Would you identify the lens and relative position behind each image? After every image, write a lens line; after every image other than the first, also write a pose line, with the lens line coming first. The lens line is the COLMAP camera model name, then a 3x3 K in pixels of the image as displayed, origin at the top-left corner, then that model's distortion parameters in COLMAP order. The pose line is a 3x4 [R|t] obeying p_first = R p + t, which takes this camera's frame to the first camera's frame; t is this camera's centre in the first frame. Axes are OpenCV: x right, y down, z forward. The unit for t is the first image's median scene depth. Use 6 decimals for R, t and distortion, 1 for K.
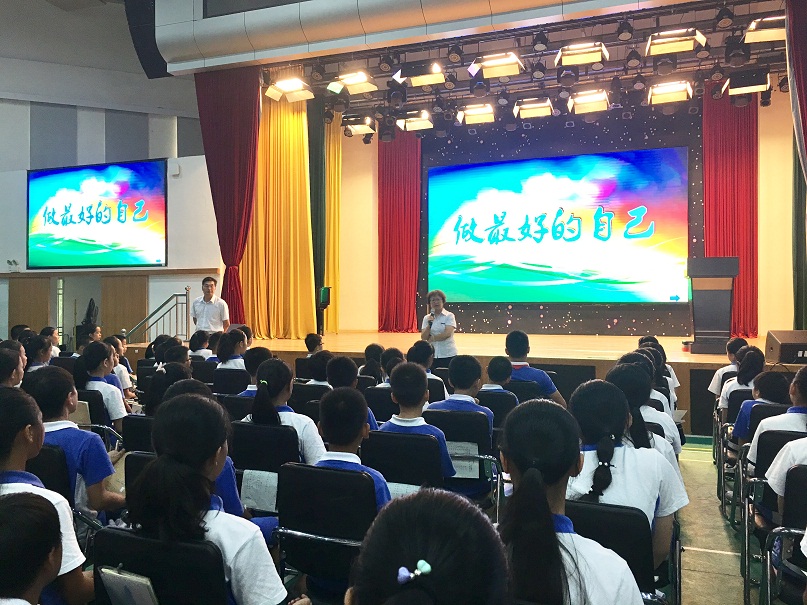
lens RADIAL K [[686.7, 0, 400.1], [0, 686.7, 301.8], [0, 0, 1]] dist [0.034088, -0.009535]
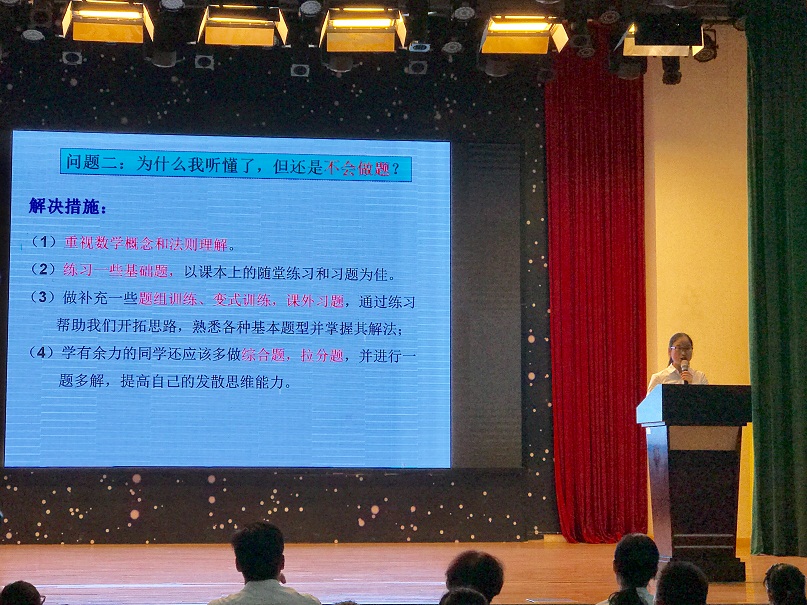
lens RADIAL K [[1648.3, 0, 374.8], [0, 1648.3, 306.9], [0, 0, 1]] dist [0.091490, 0.000000]
pose [[0.883513, 0.045544, 0.466188, -0.210209], [-0.004906, 0.996107, -0.088018, -0.009810], [-0.468381, 0.075478, 0.880297, 0.041020]]
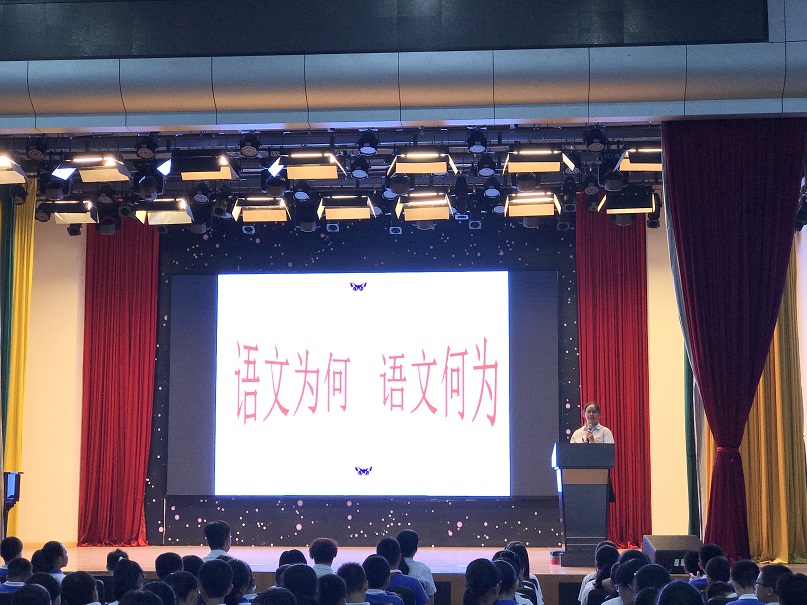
lens RADIAL K [[1510.1, 0, 403.7], [0, 1510.1, 314.1], [0, 0, 1]] dist [0.053653, 0.000000]
pose [[0.959473, 0.033407, 0.279814, -0.160628], [-0.002333, 0.993856, -0.110655, -0.012913], [-0.281791, 0.105517, 0.953656, -0.413037]]
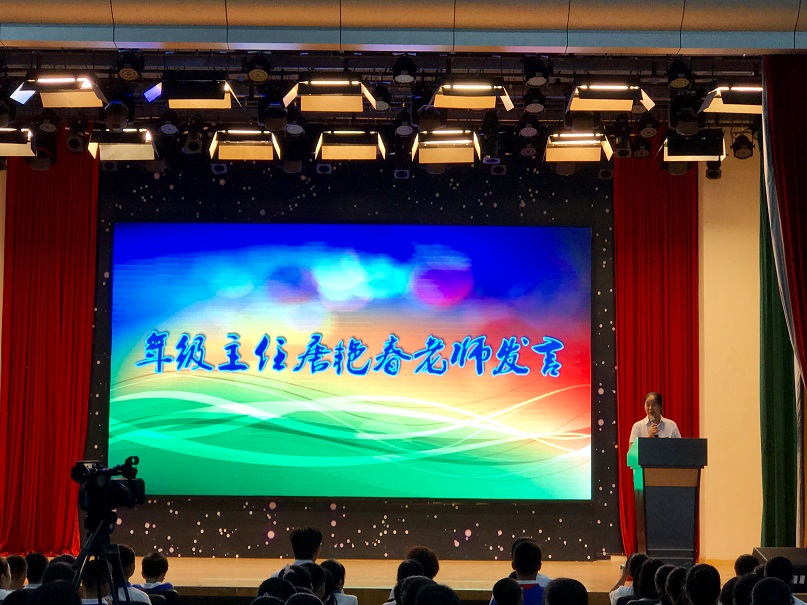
lens RADIAL K [[1908.5, 0, 395.1], [0, 1908.5, 306.9], [0, 0, 1]] dist [0.030784, 0.000000]
pose [[0.929845, 0.044681, 0.365227, -0.319061], [-0.012186, 0.995795, -0.090800, -0.013217], [-0.367748, 0.079979, 0.926480, -0.415199]]
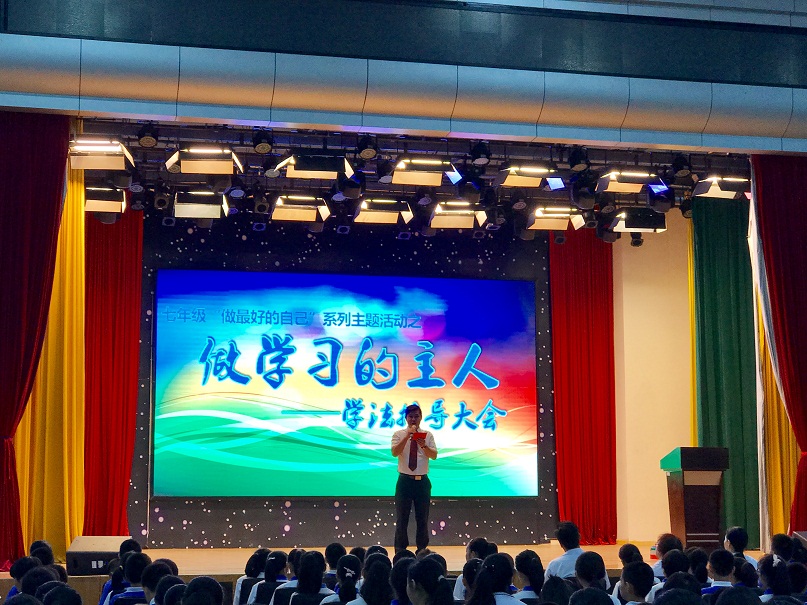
lens RADIAL K [[1531.2, 0, 376.4], [0, 1531.2, 291.7], [0, 0, 1]] dist [0.028890, 0.000000]
pose [[0.813250, 0.073792, 0.577217, -0.669897], [-0.001513, 0.992192, -0.124711, -0.011667], [-0.581913, 0.100547, 0.807011, -0.216963]]
